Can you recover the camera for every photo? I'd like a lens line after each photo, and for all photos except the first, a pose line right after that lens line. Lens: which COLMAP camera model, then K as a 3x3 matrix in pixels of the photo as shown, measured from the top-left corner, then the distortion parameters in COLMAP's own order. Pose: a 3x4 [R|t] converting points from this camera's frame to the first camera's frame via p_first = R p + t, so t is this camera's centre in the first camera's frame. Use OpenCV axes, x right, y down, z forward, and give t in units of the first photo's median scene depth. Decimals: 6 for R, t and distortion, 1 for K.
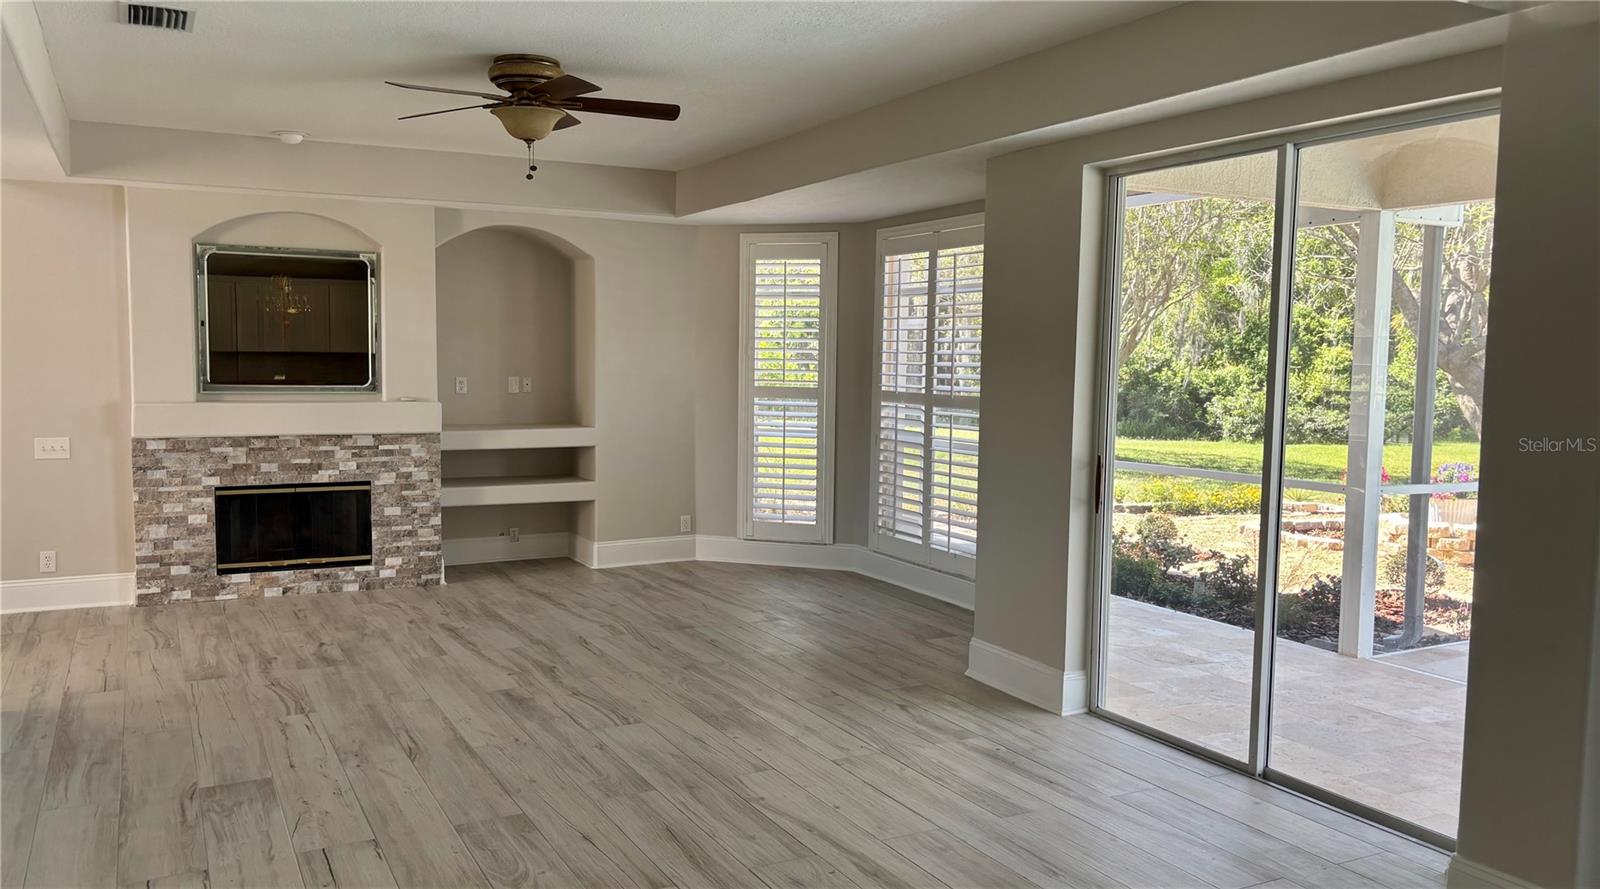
lens RADIAL K [[1223.6, 0, 811.4], [0, 1223.6, 450.7], [0, 0, 1]] dist [-0.003198, 0.010346]
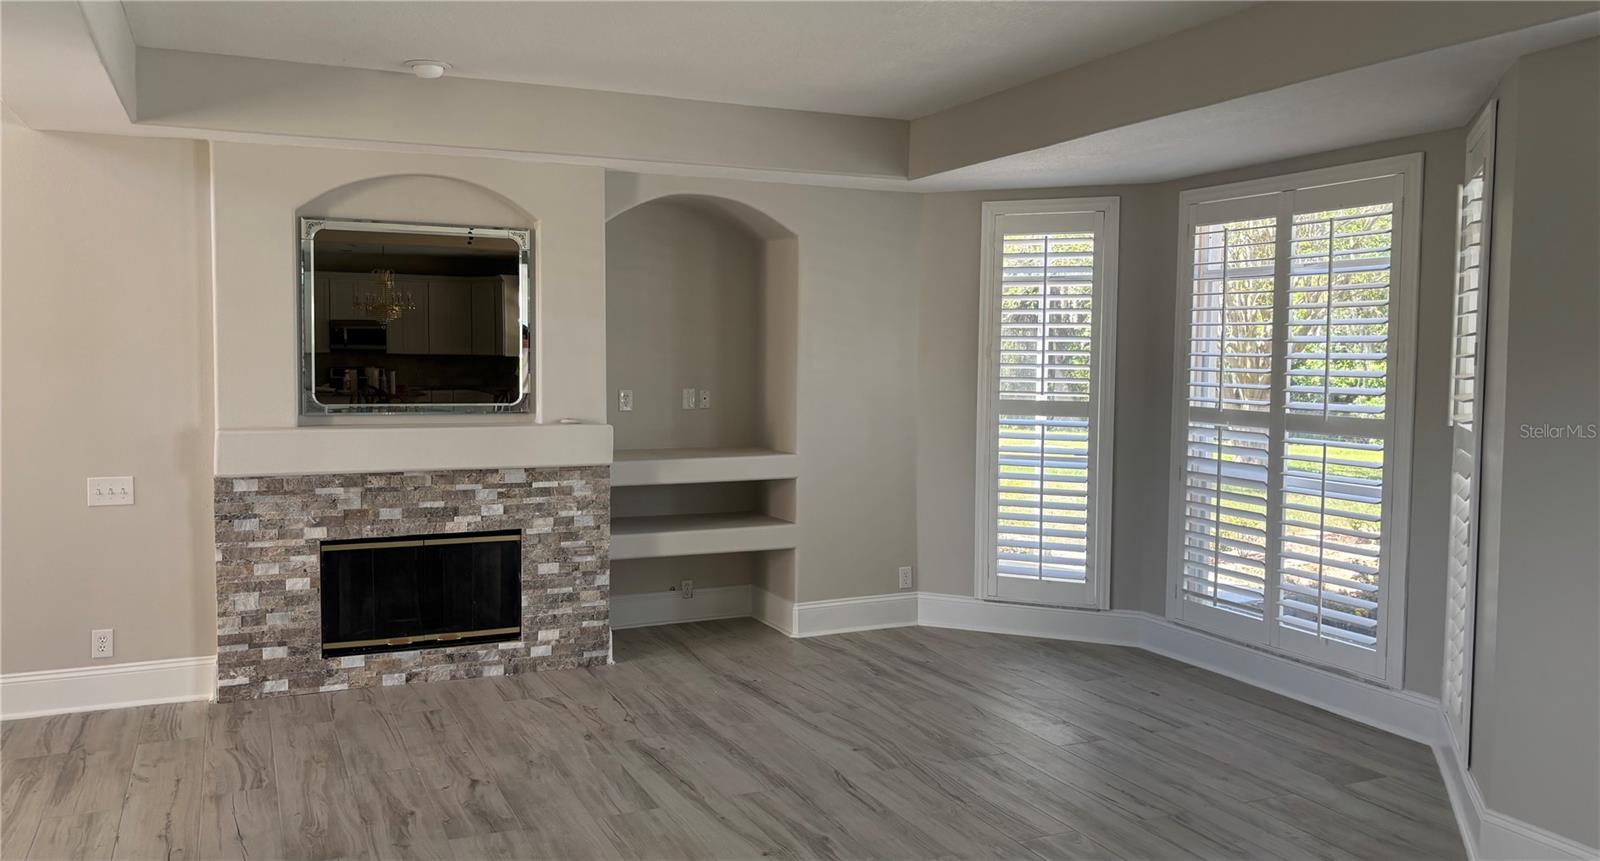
lens RADIAL K [[1236.4, 0, 792.1], [0, 1236.4, 416.4], [0, 0, 1]] dist [0.032731, -0.014603]
pose [[0.997184, -0.001326, -0.074979, -0.136430], [-0.000582, 0.999677, -0.025418, -0.026157], [0.074989, 0.025390, 0.996861, 0.249367]]
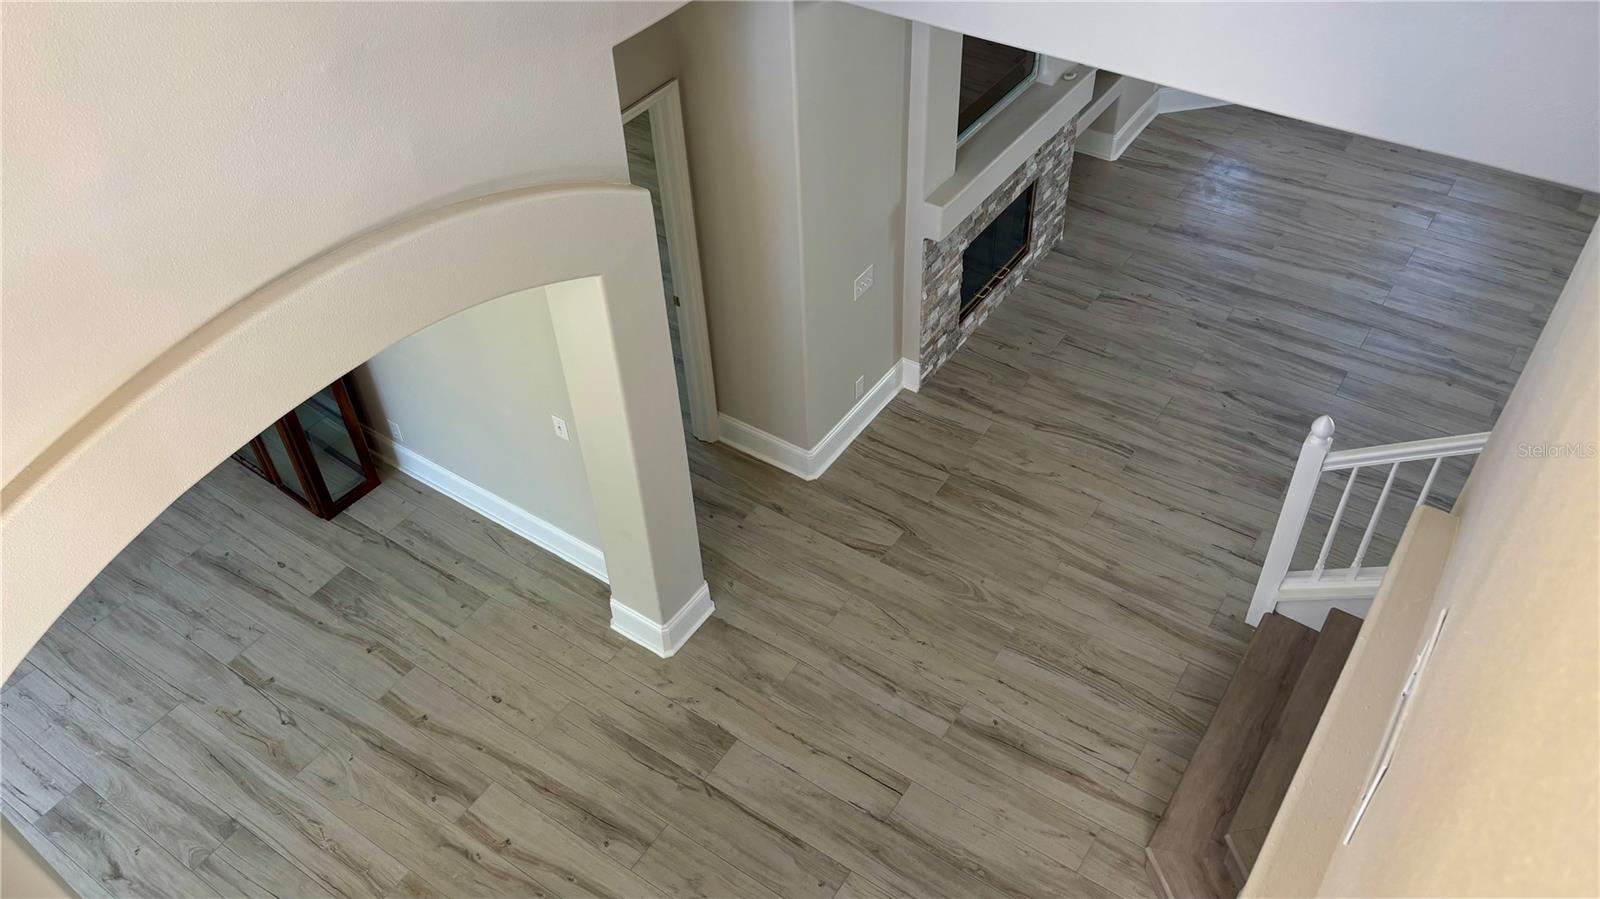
lens RADIAL K [[1223.6, 0, 799.5], [0, 1223.6, 458.8], [0, 0, 1]] dist [-0.003198, 0.010346]
pose [[0.889869, -0.353001, 0.289004, -0.875147], [0.091739, 0.758996, 0.644599, -0.433578], [-0.446897, -0.547096, 0.707791, 0.306025]]
